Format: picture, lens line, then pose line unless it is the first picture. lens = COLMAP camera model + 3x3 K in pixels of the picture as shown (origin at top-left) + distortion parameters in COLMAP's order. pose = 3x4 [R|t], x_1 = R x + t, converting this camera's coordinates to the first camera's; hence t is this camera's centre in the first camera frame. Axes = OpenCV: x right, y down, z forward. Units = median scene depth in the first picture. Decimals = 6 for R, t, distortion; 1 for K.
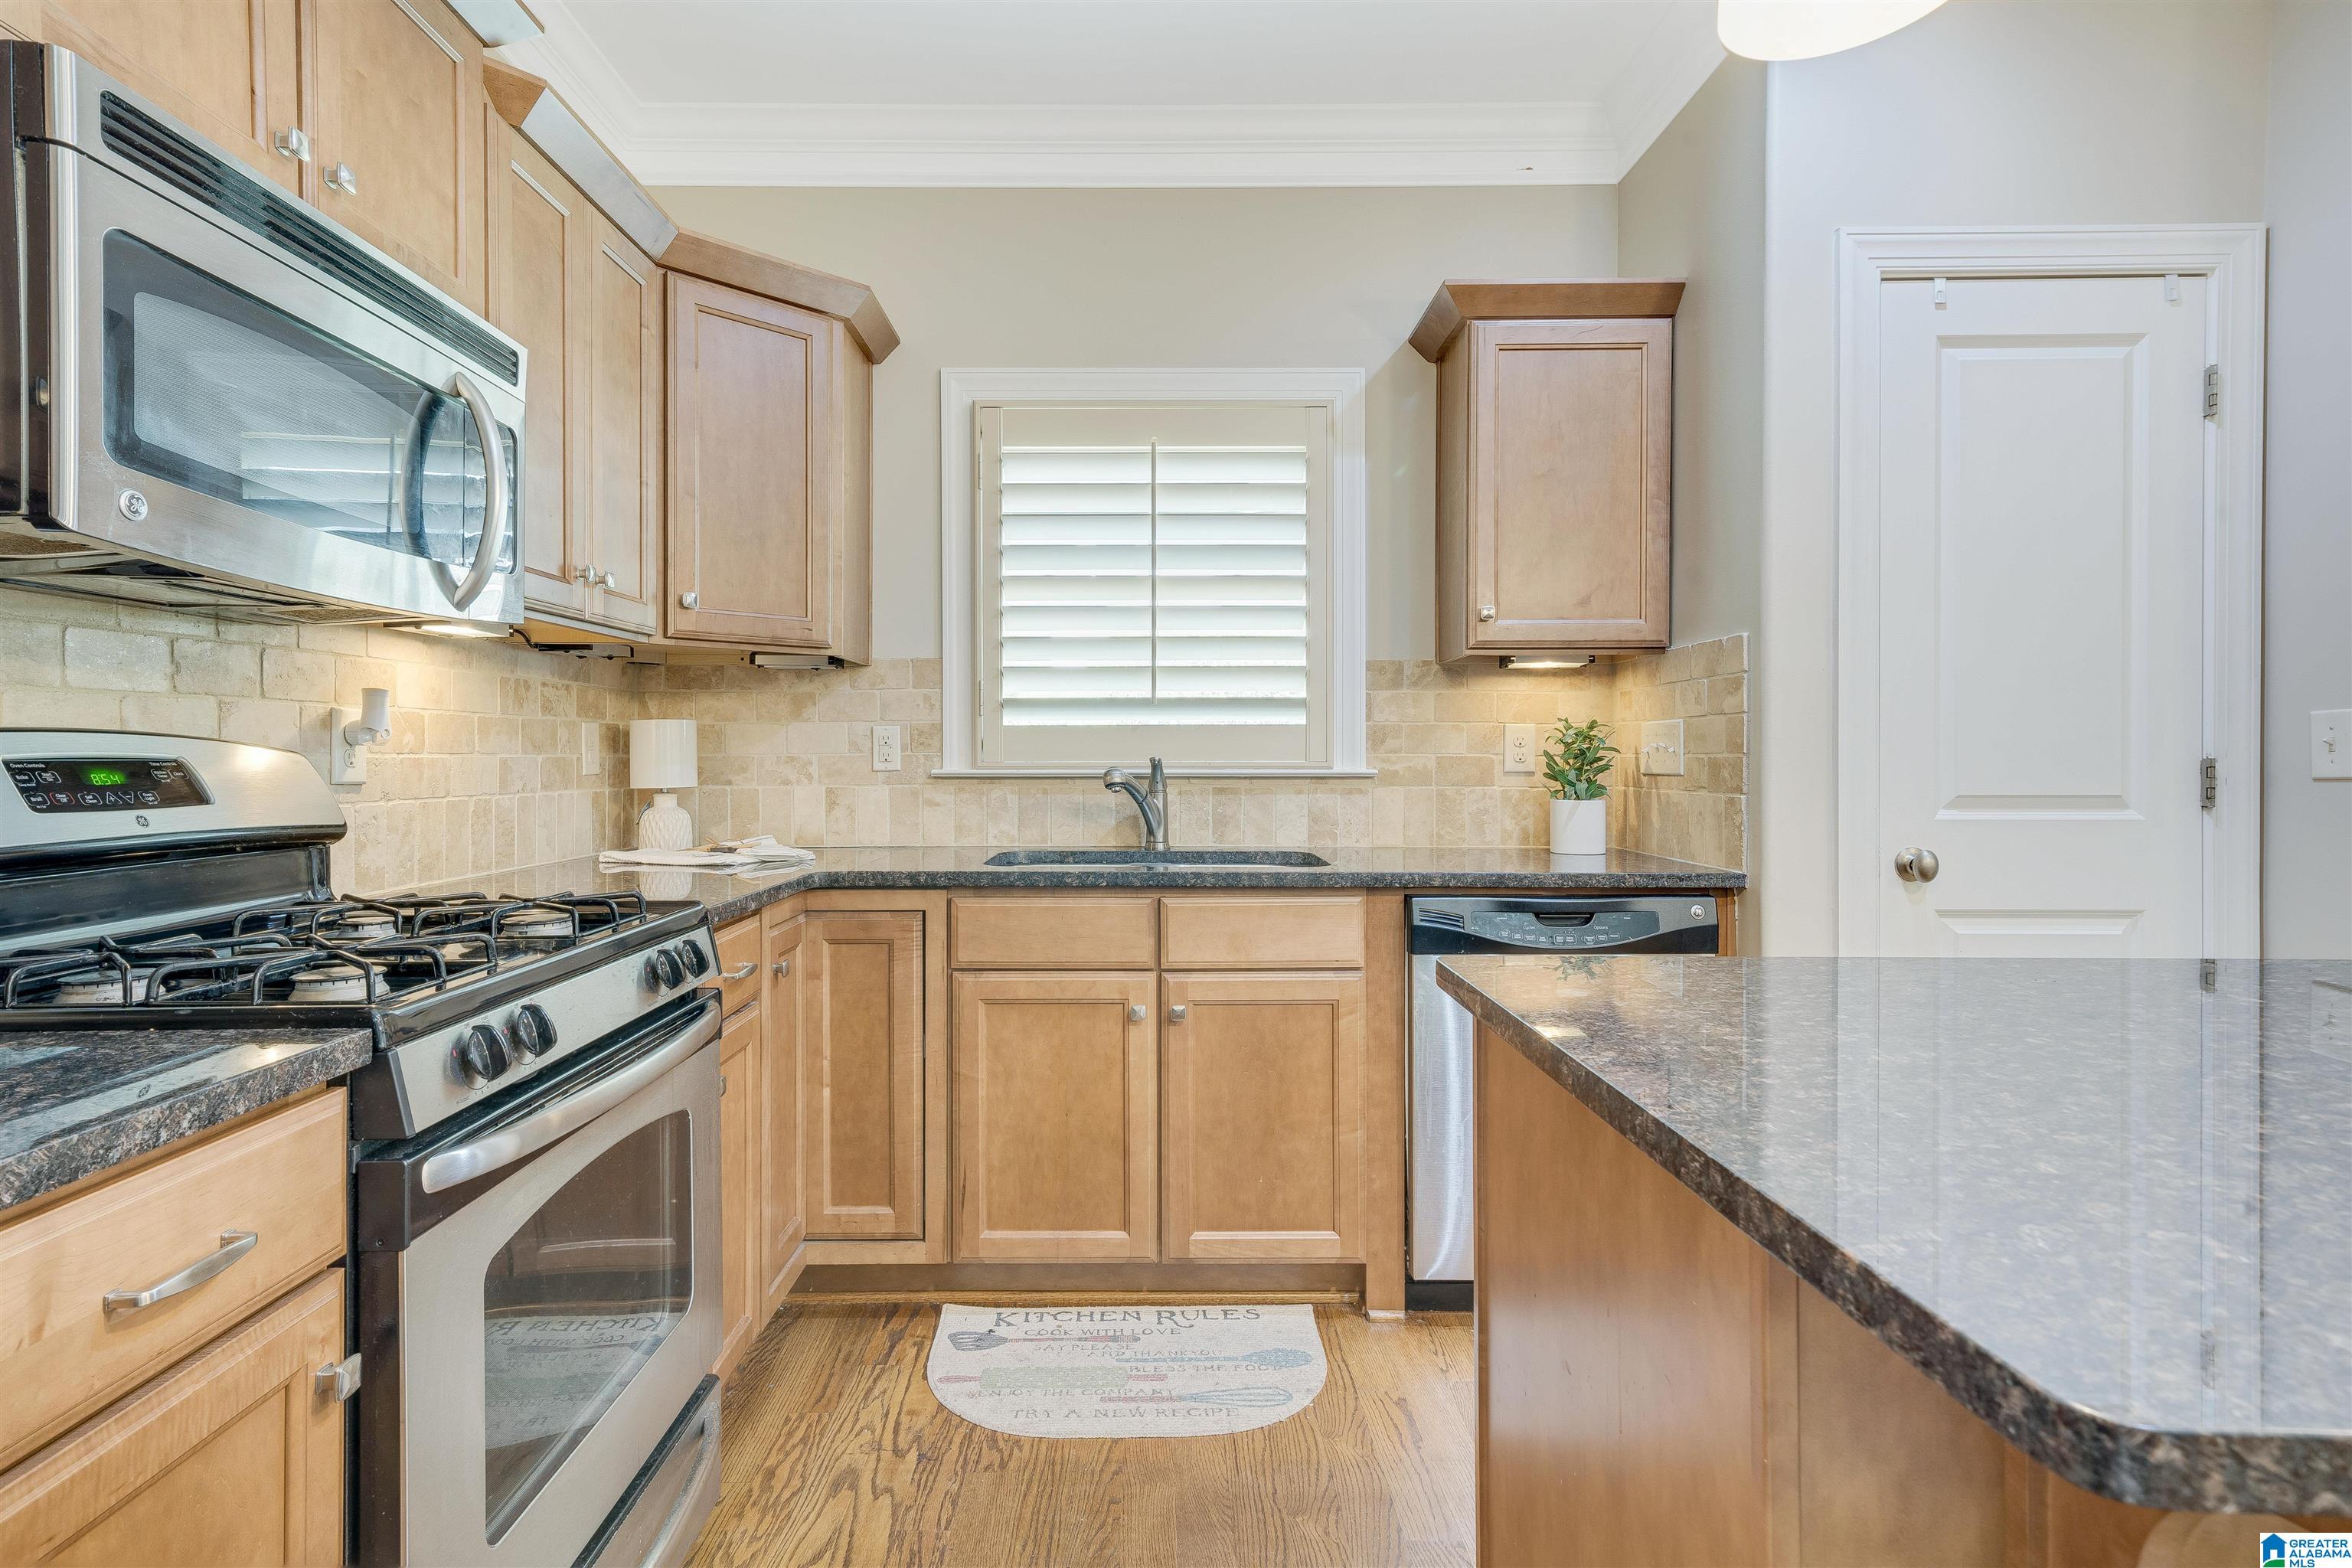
lens RADIAL K [[1204.8, 0, 1172.2], [0, 1204.8, 753.7], [0, 0, 1]] dist [0.018658, 0.000246]
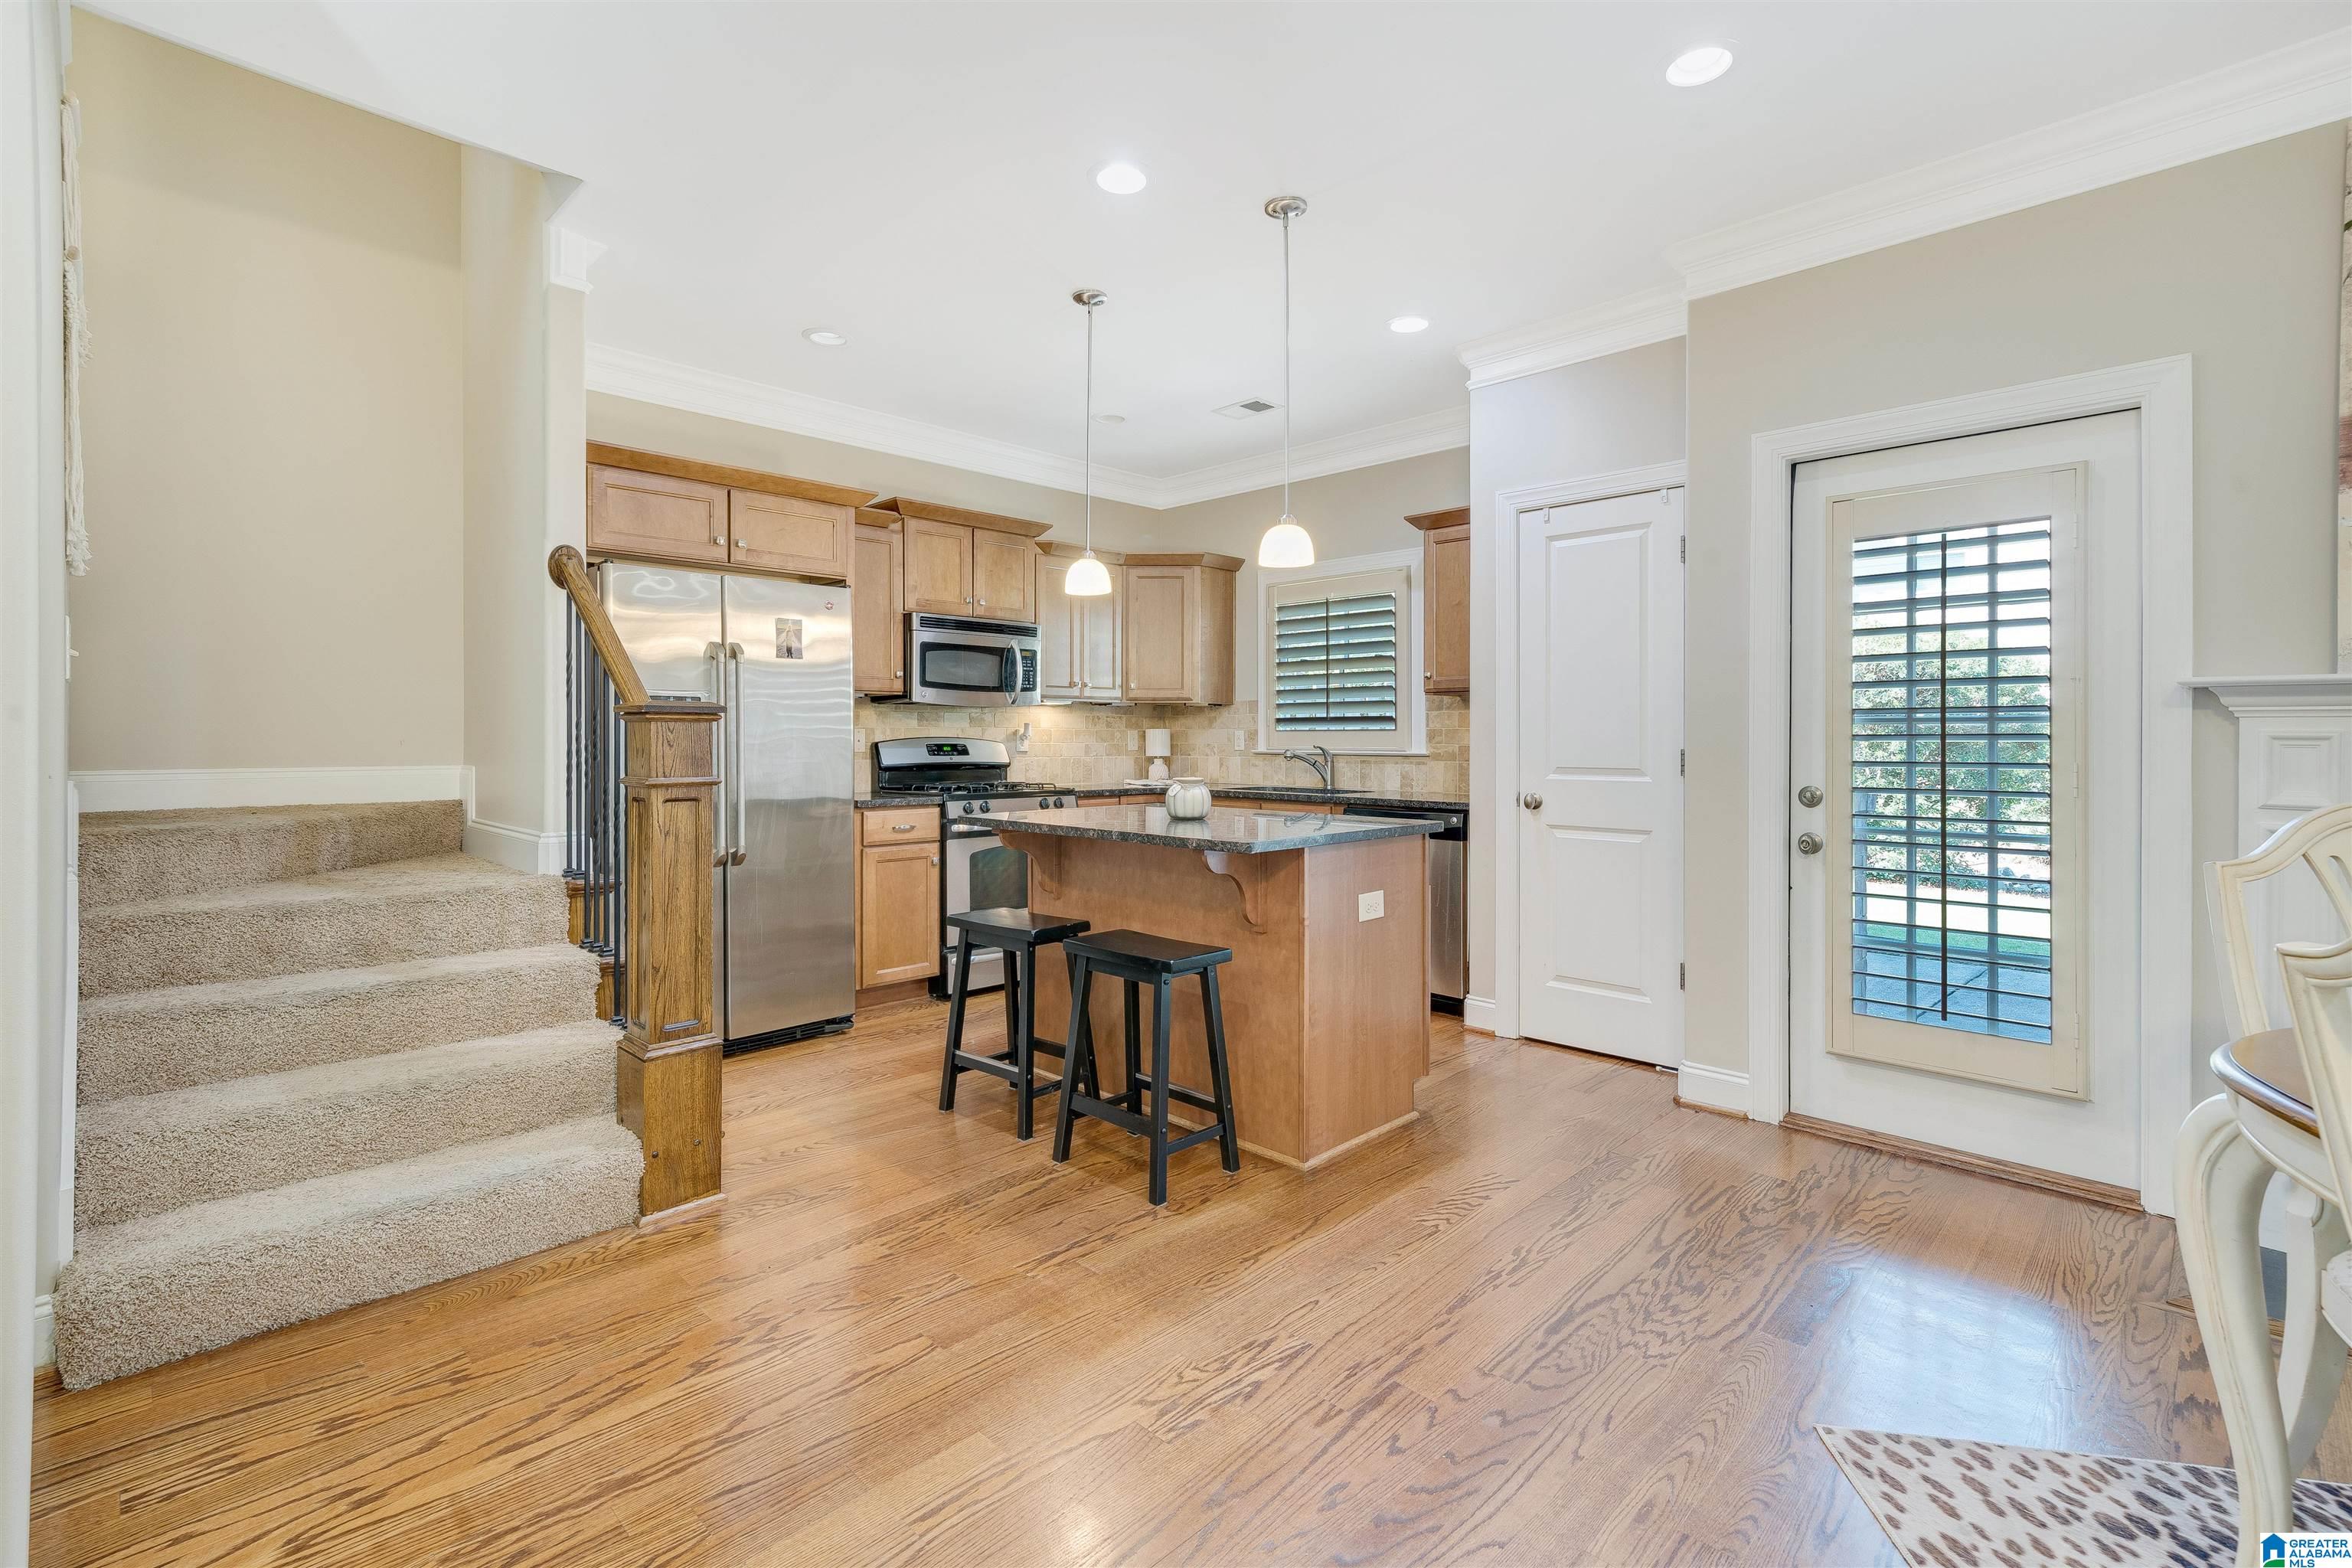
lens RADIAL K [[1079.8, 0, 1170.0], [0, 1079.8, 727.8], [0, 0, 1]] dist [0.027684, 0.000839]
pose [[0.708068, -0.005422, -0.706123, 1.409395], [-0.002613, 0.999944, -0.010299, -0.009083], [0.706139, 0.009137, 0.708014, -0.676383]]
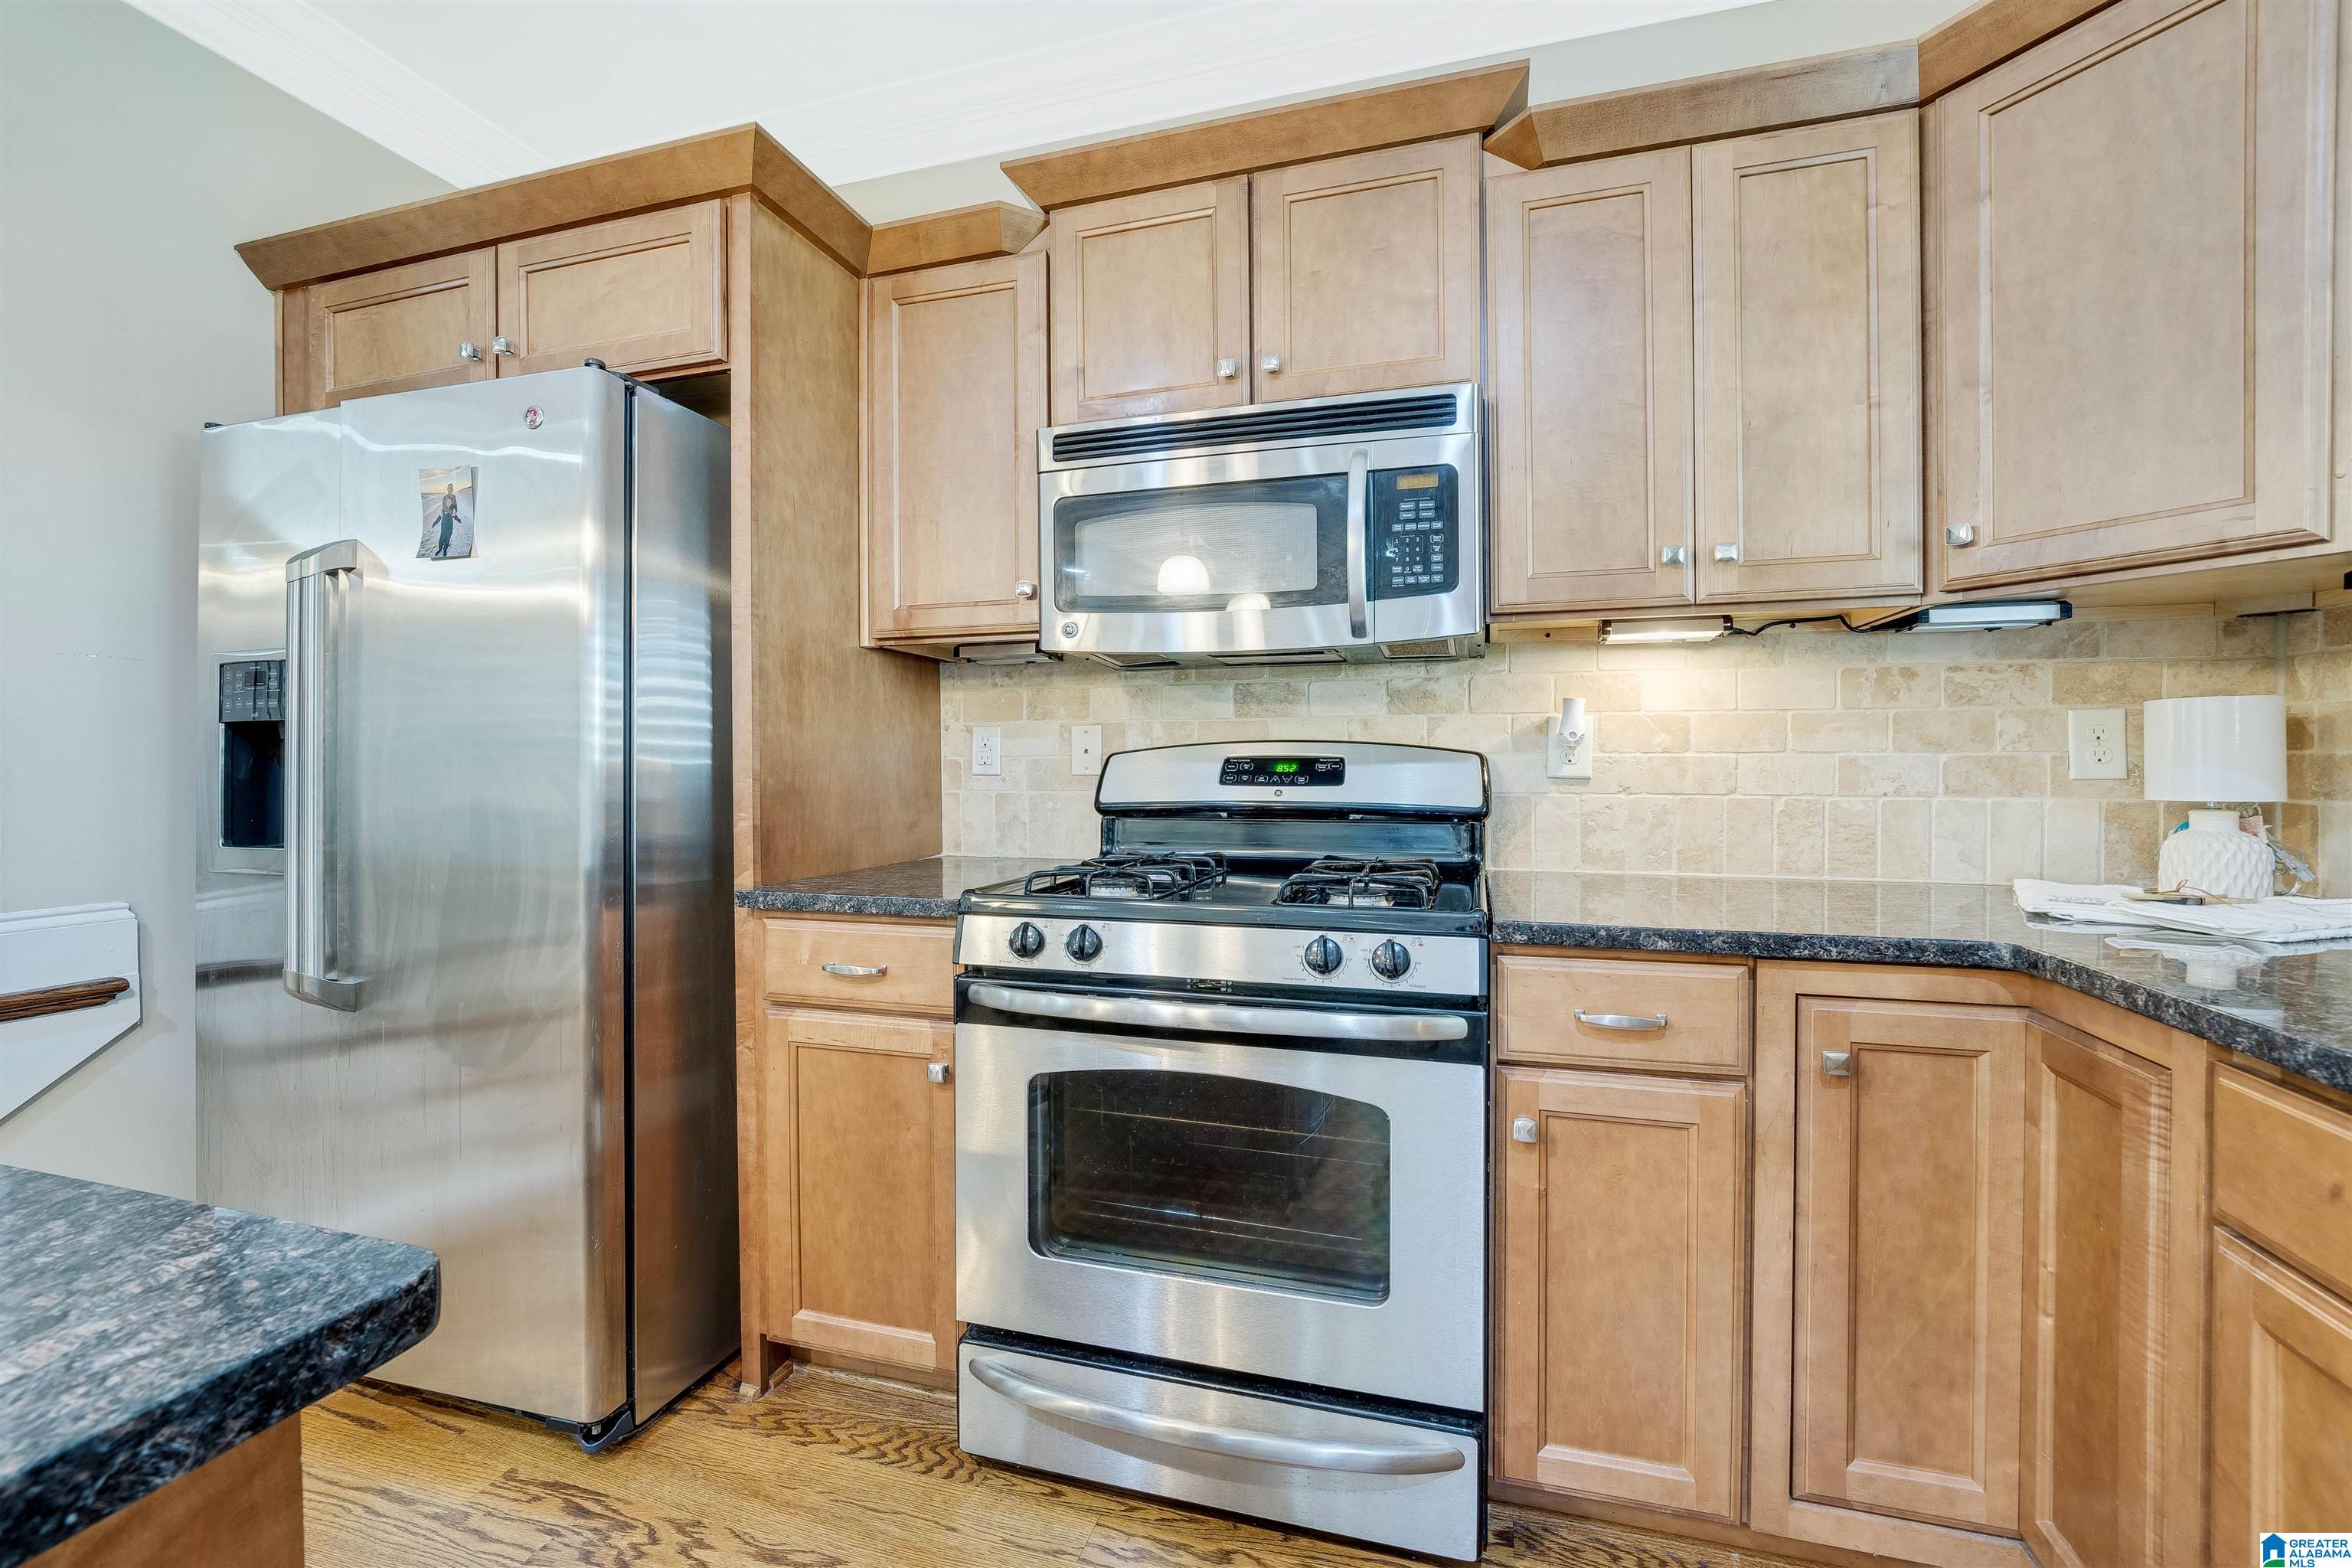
lens RADIAL K [[912.7, 0, 1167.2], [0, 912.7, 766.0], [0, 0, 1]] dist [-0.000011, 0.000001]
pose [[-0.292268, 0.003332, -0.956331, 0.262417], [0.001642, 0.999994, 0.002983, 0.007865], [0.956335, -0.000699, -0.292272, 0.720911]]
